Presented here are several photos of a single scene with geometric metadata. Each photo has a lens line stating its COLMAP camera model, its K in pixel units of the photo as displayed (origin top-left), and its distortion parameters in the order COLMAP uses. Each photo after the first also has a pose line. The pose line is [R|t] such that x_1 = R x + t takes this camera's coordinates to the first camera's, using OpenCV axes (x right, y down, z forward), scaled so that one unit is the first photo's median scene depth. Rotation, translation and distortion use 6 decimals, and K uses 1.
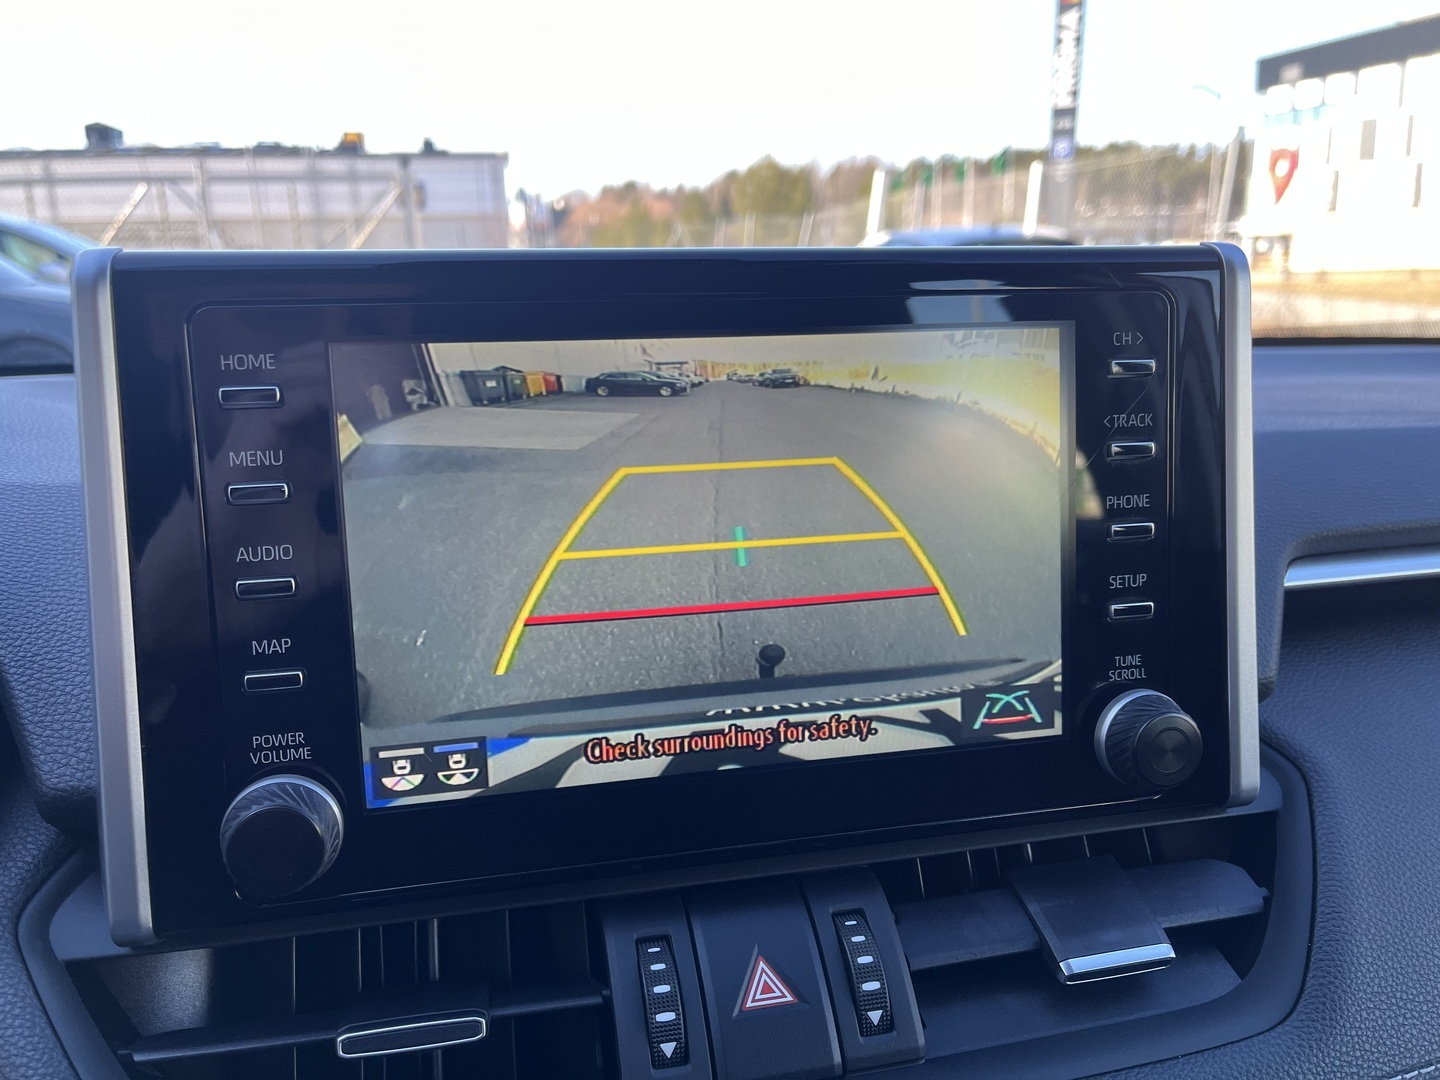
lens RADIAL K [[989.5, 0, 761.0], [0, 989.5, 535.3], [0, 0, 1]] dist [-0.004154, -0.001619]
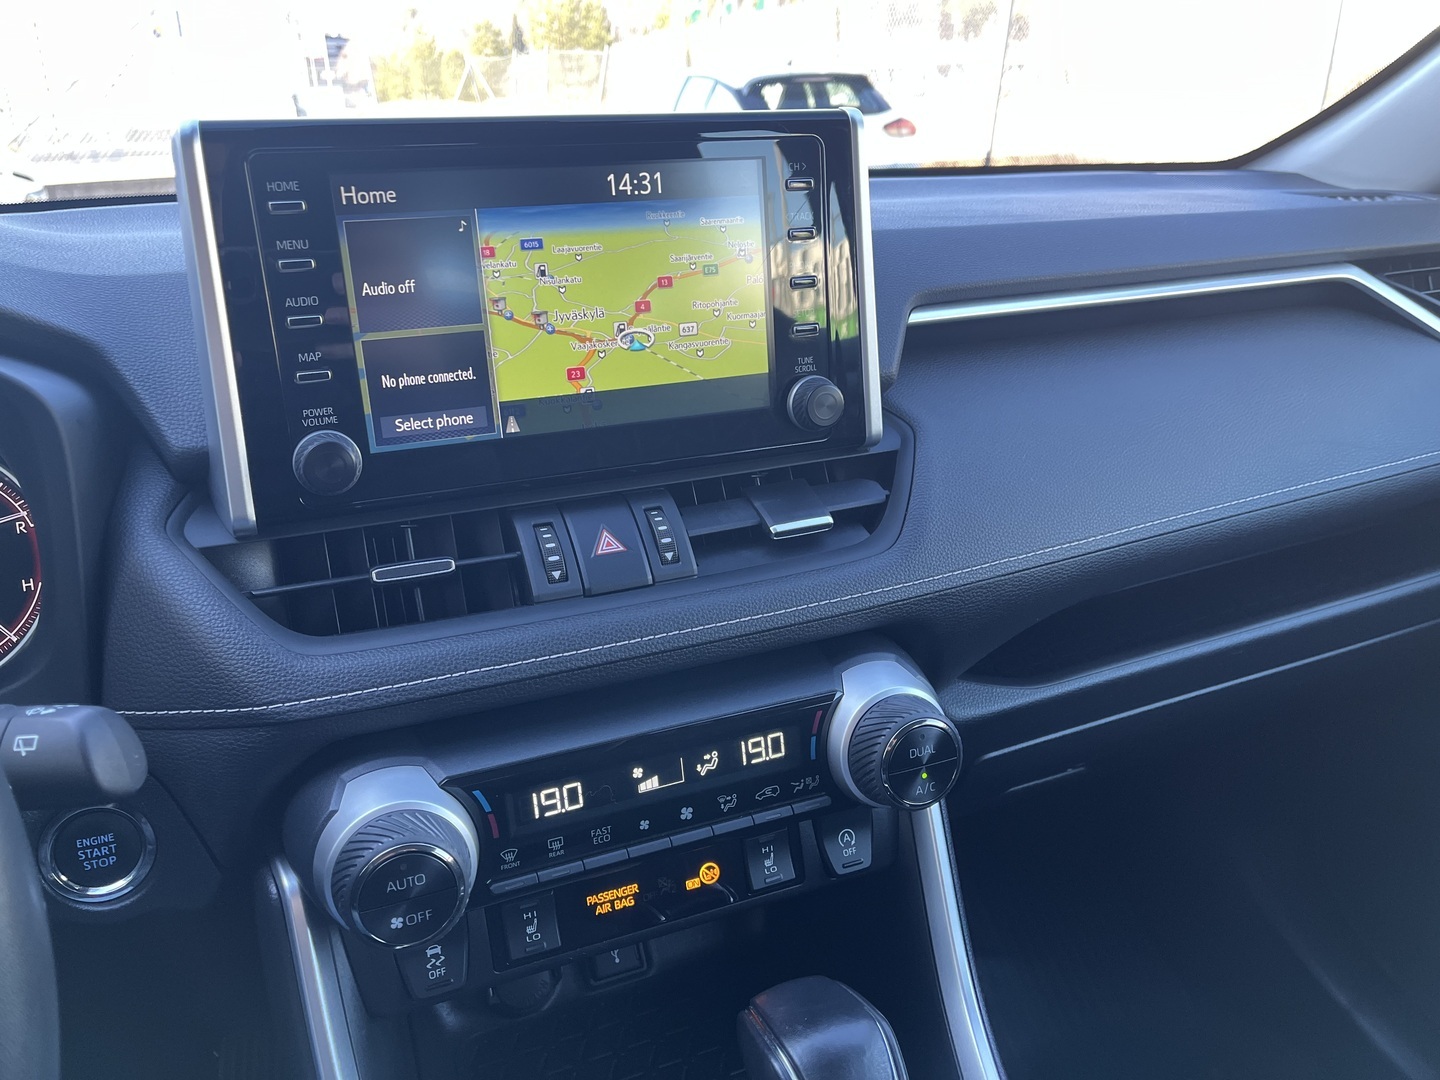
lens RADIAL K [[989.5, 0, 761.0], [0, 989.5, 535.3], [0, 0, 1]] dist [-0.004154, -0.001619]
pose [[0.985314, -0.062961, 0.158722, -0.005787], [0.039070, 0.988008, 0.149378, 0.174446], [-0.166223, -0.140983, 0.975958, -0.792917]]
